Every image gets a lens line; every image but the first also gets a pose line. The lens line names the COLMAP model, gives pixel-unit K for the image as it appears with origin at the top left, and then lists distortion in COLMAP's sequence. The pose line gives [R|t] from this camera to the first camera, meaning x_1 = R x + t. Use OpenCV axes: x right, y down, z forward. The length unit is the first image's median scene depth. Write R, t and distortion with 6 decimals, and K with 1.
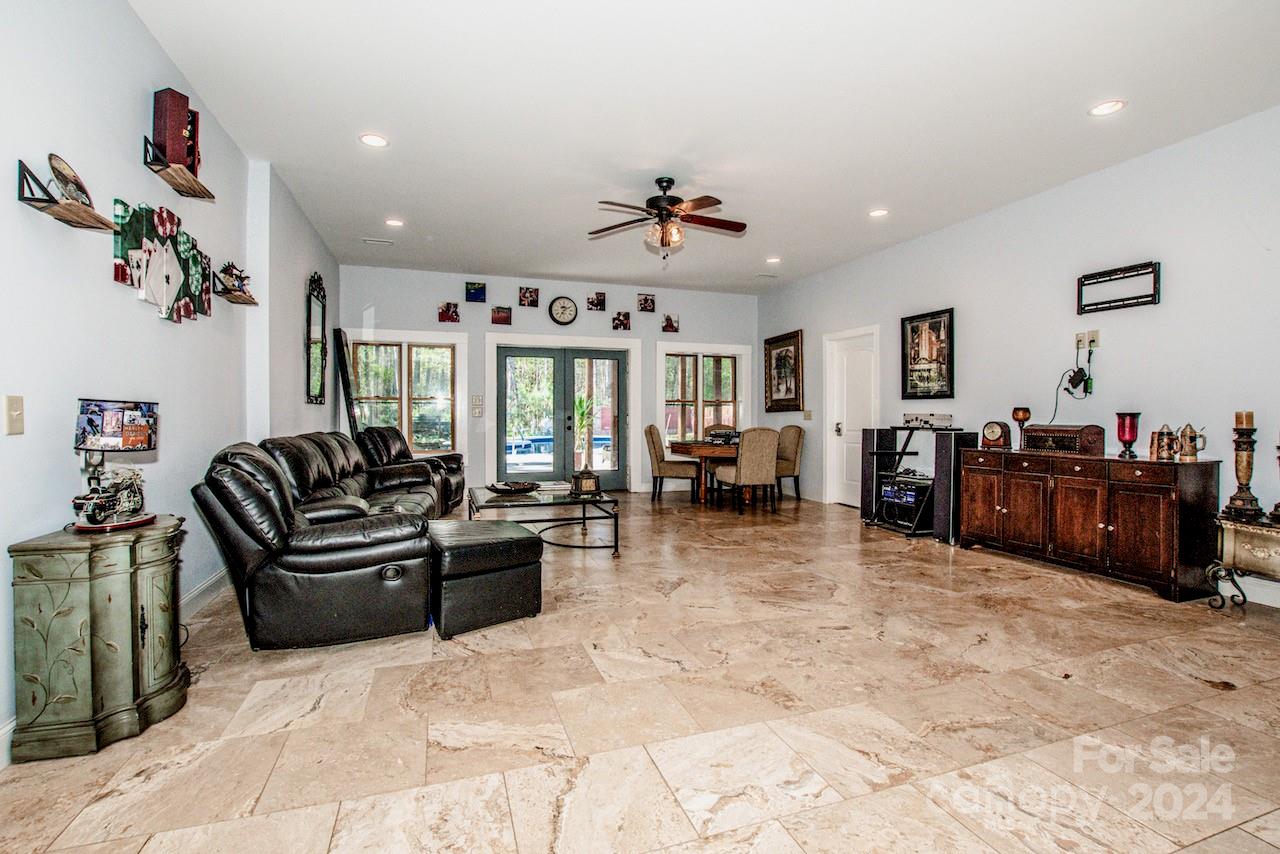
lens RADIAL K [[573.0, 0, 652.9], [0, 573.0, 419.8], [0, 0, 1]] dist [-0.027844, 0.002330]
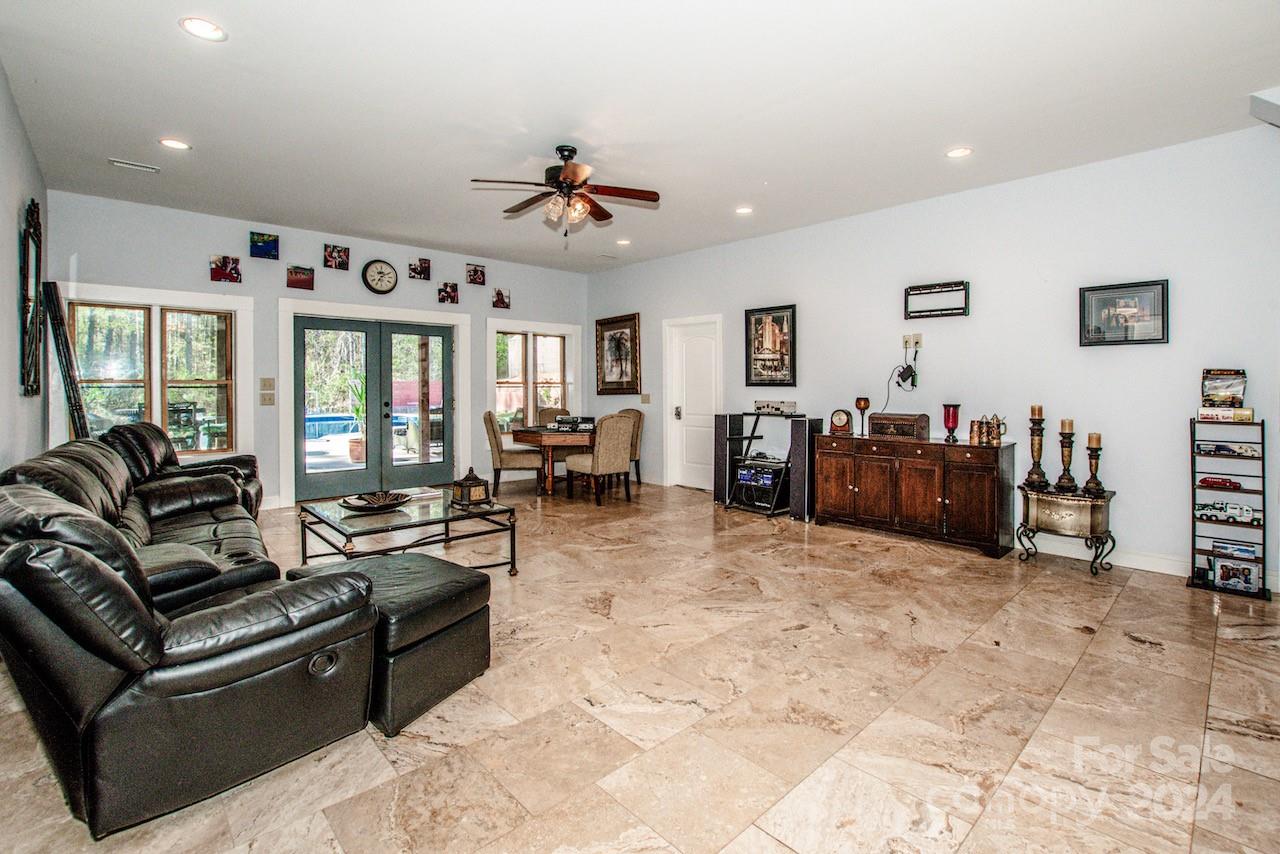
lens RADIAL K [[573.0, 0, 612.9], [0, 573.0, 385.4], [0, 0, 1]] dist [-0.027844, 0.002330]
pose [[0.916343, -0.001171, 0.400393, -0.289168], [0.001032, 0.999999, 0.000561, -0.050558], [-0.400393, -0.000101, 0.916343, 0.155029]]
